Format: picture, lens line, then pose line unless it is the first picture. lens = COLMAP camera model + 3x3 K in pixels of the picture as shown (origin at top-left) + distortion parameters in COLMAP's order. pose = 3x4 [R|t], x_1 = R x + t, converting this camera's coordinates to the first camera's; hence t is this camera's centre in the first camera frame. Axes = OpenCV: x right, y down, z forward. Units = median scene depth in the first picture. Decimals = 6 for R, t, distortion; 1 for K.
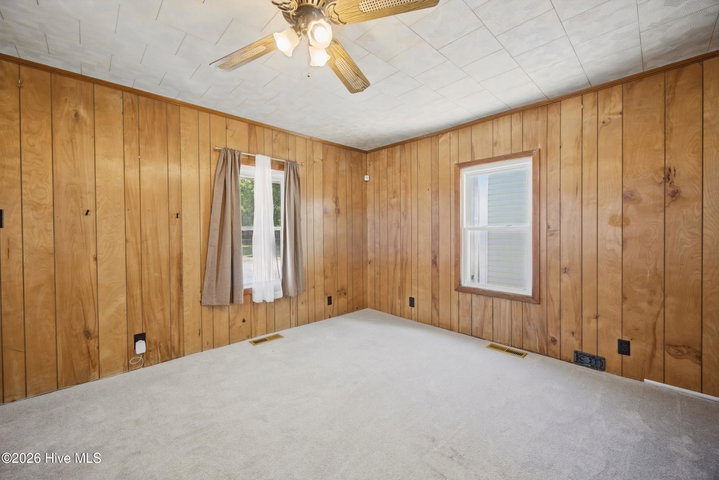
lens RADIAL K [[282.7, 0, 357.0], [0, 282.7, 236.0], [0, 0, 1]] dist [0.000290, 0.000764]
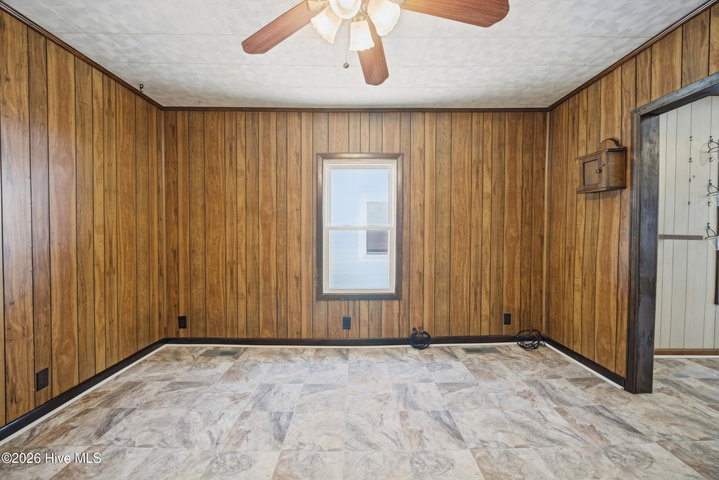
lens RADIAL K [[311.0, 0, 353.4], [0, 311.0, 238.9], [0, 0, 1]] dist [0.003493, 0.000003]
pose [[0.690676, -0.011130, 0.723079, -0.286905], [0.004883, 0.999931, 0.010726, -0.000907], [-0.723148, -0.003878, 0.690682, 0.286400]]
